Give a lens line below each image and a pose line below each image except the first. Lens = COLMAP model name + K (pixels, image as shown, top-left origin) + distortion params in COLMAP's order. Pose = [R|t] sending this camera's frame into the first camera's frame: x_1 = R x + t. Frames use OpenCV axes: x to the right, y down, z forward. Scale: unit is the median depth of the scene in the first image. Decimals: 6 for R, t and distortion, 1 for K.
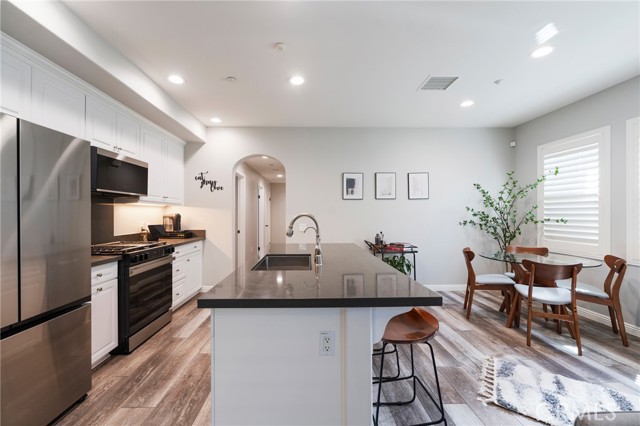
lens RADIAL K [[259.4, 0, 313.5], [0, 259.4, 213.6], [0, 0, 1]] dist [0.004332, -0.001870]
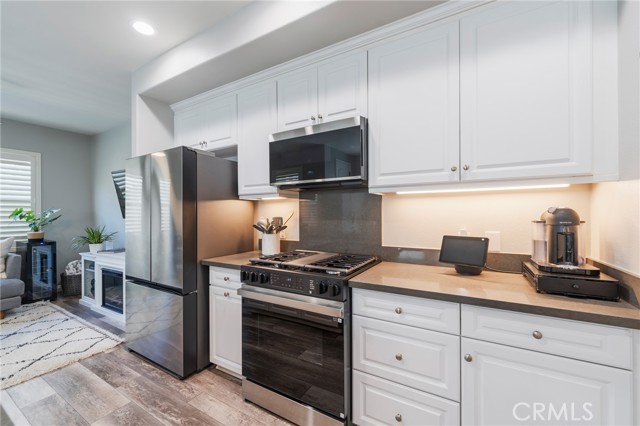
lens RADIAL K [[259.4, 0, 320.9], [0, 259.4, 213.2], [0, 0, 1]] dist [0.004332, -0.001870]
pose [[-0.514036, 0.002390, -0.857765, -0.113322], [0.010138, 0.999943, -0.003290, 0.004302], [0.857709, -0.010387, -0.514031, 0.990631]]
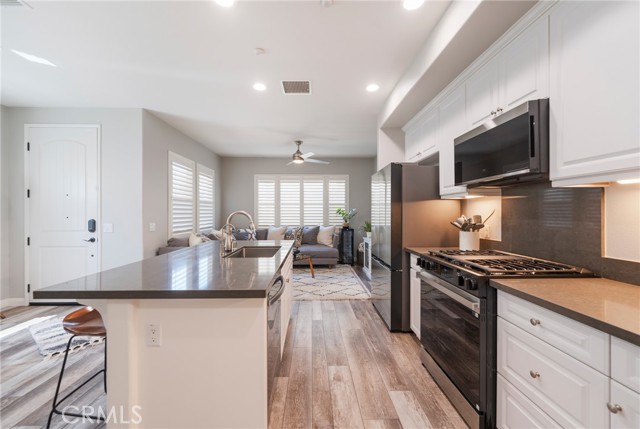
lens RADIAL K [[259.2, 0, 318.5], [0, 259.2, 214.2], [0, 0, 1]] dist [-0.004066, -0.000352]
pose [[-0.999795, 0.001686, -0.020174, -0.202604], [0.001671, 0.999998, 0.000769, 0.006254], [0.020176, 0.000735, -0.999796, 1.196622]]
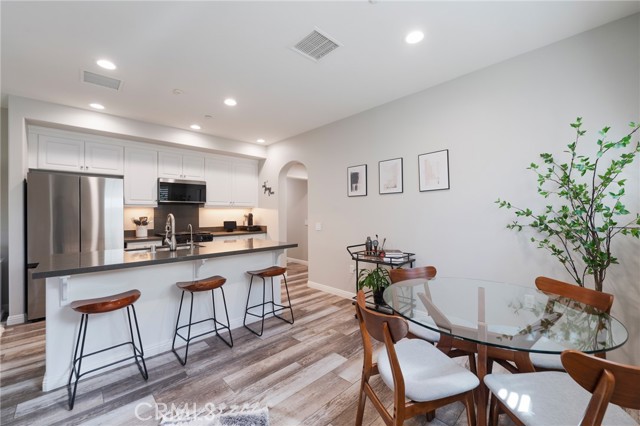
lens RADIAL K [[259.4, 0, 320.7], [0, 259.4, 210.2], [0, 0, 1]] dist [0.004332, -0.001870]
pose [[0.685924, -0.013671, -0.727545, 0.800440], [0.011046, 0.999904, -0.008376, -0.001571], [0.727589, -0.002291, 0.686009, 0.355263]]
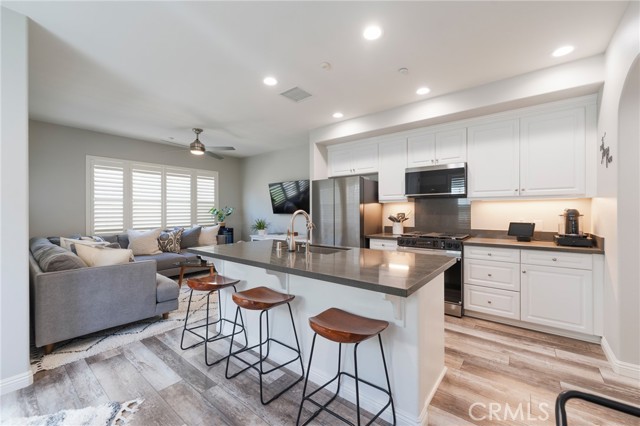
lens RADIAL K [[259.4, 0, 320.5], [0, 259.4, 211.0], [0, 0, 1]] dist [0.004332, -0.001870]
pose [[-0.630047, 0.000431, -0.776557, 0.454152], [0.006173, 0.999971, -0.004453, 0.004593], [0.776532, -0.007600, -0.630032, 0.997676]]
